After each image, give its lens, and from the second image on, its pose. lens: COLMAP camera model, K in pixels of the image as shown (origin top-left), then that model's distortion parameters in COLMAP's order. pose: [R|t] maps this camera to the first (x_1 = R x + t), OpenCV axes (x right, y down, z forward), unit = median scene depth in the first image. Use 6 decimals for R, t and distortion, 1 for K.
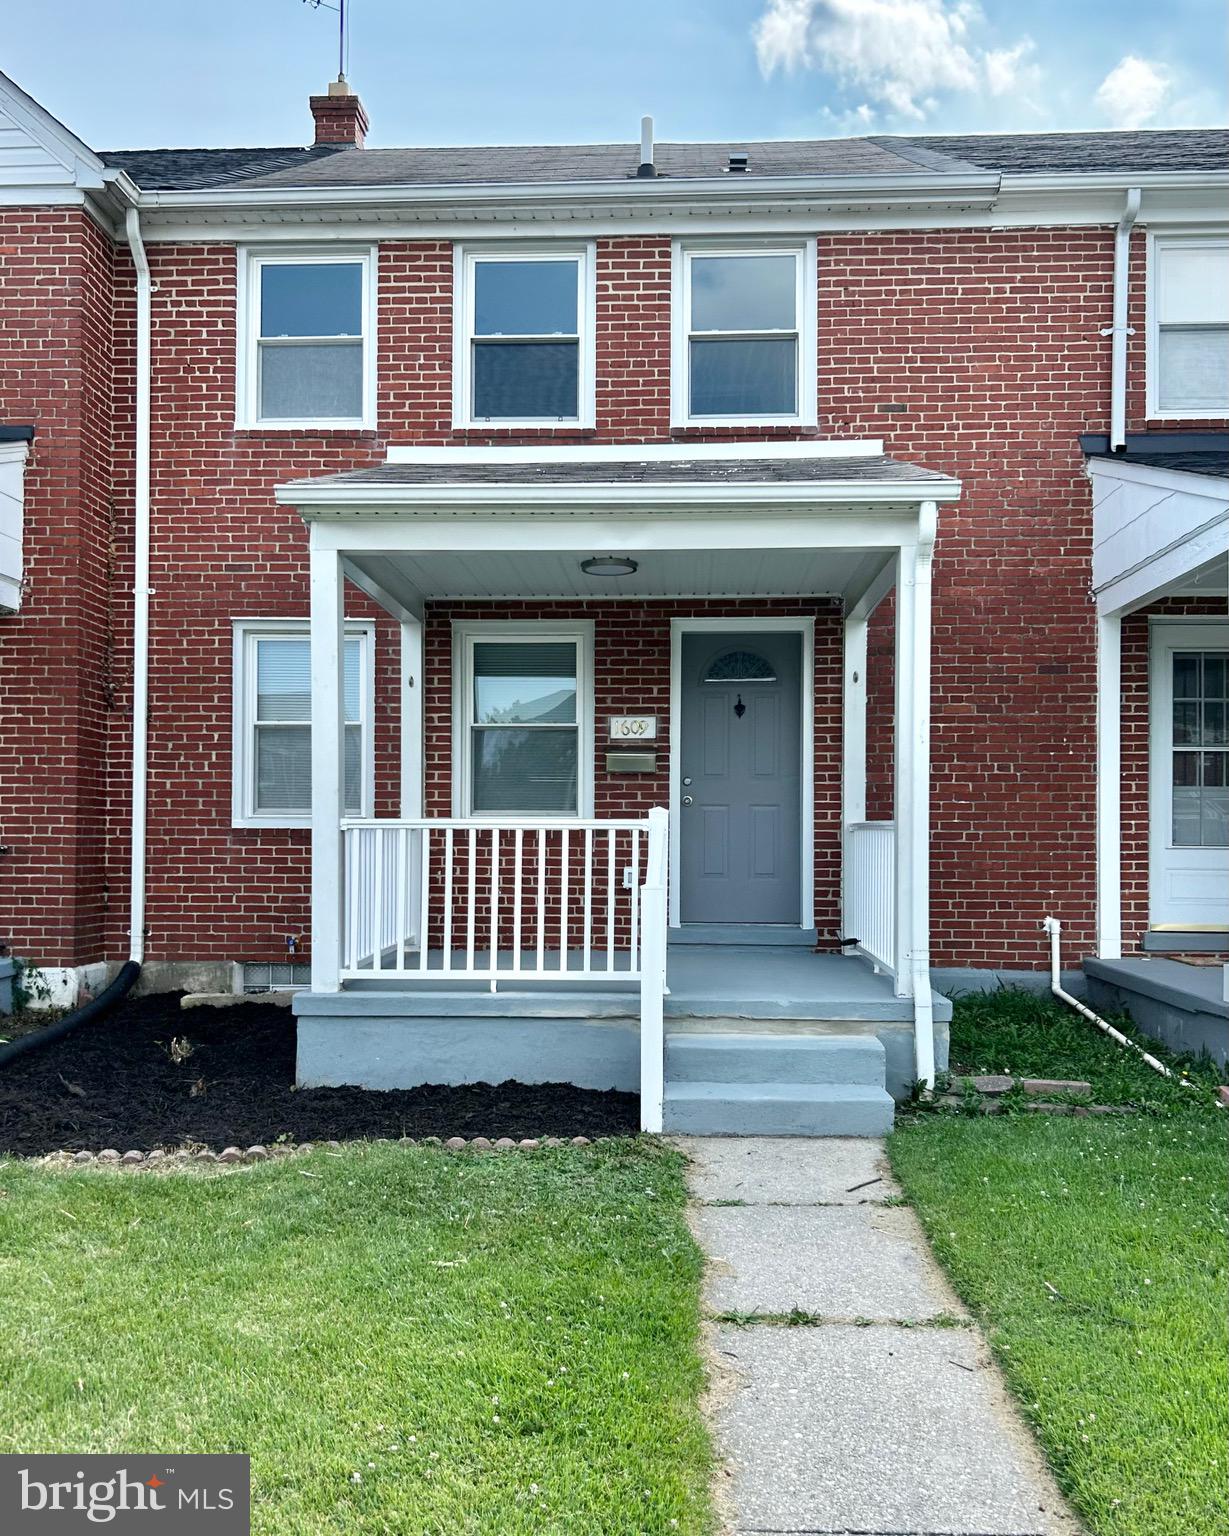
lens RADIAL K [[1282.6, 0, 611.1], [0, 1282.6, 819.1], [0, 0, 1]] dist [0.054207, -0.024012]
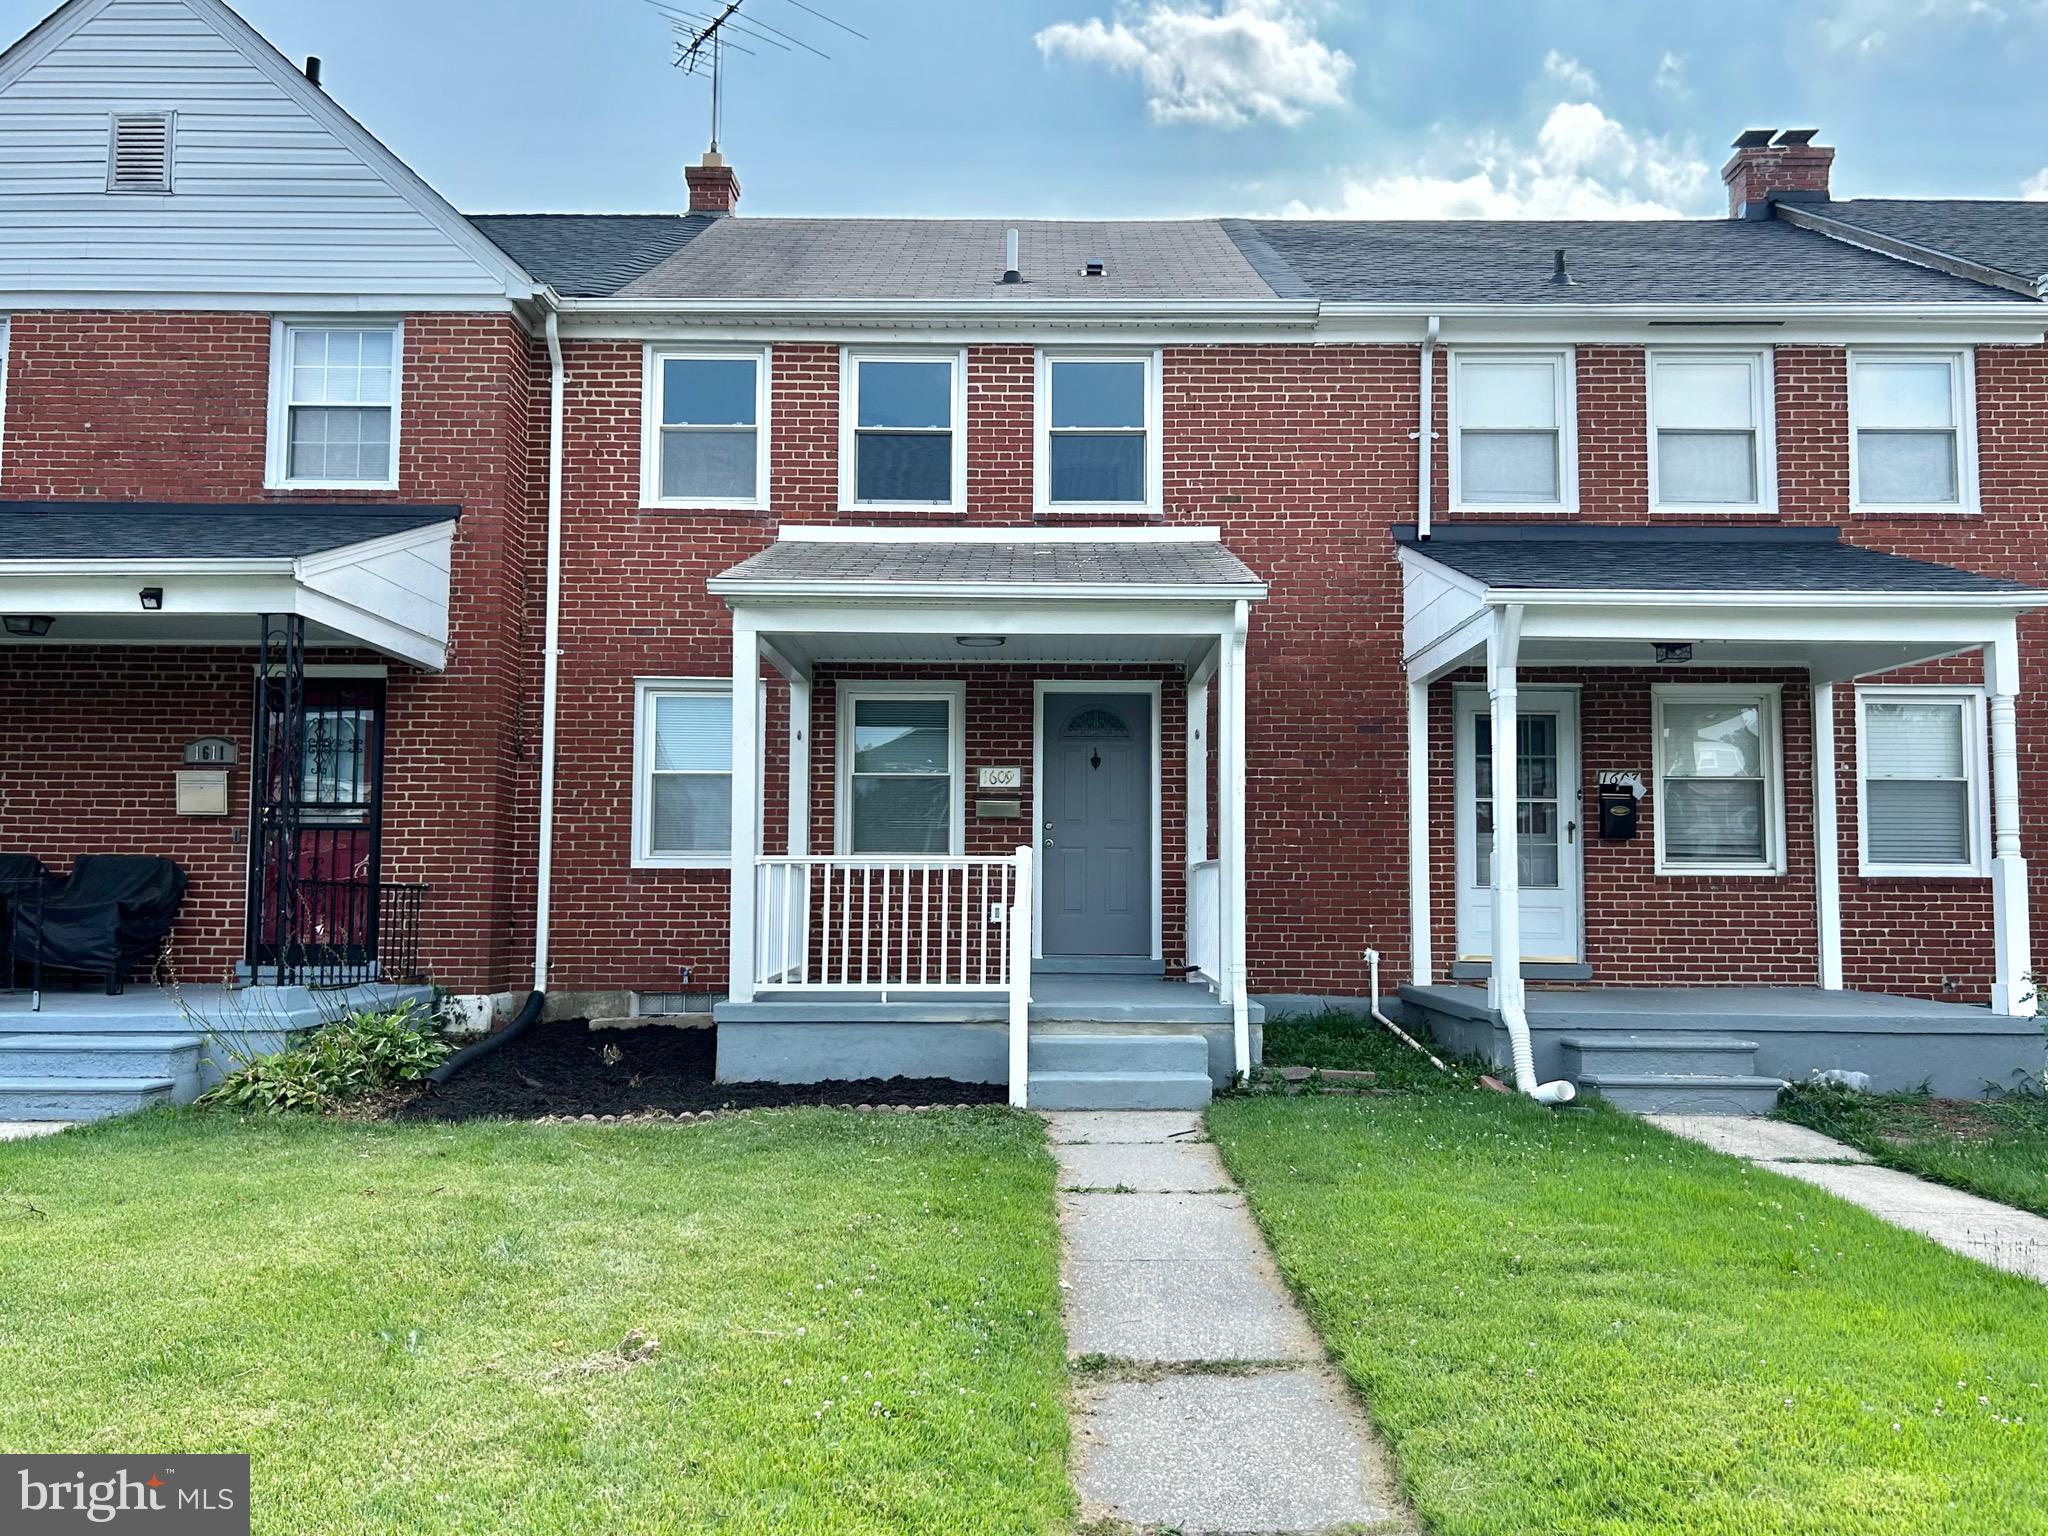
lens RADIAL K [[1545.1, 0, 1026.2], [0, 1545.1, 763.6], [0, 0, 1]] dist [0.054545, -0.067490]
pose [[0.999059, 0.005461, 0.043024, -0.017537], [-0.002262, 0.997251, -0.074057, 0.015469], [-0.043310, 0.073890, 0.996326, -0.333750]]
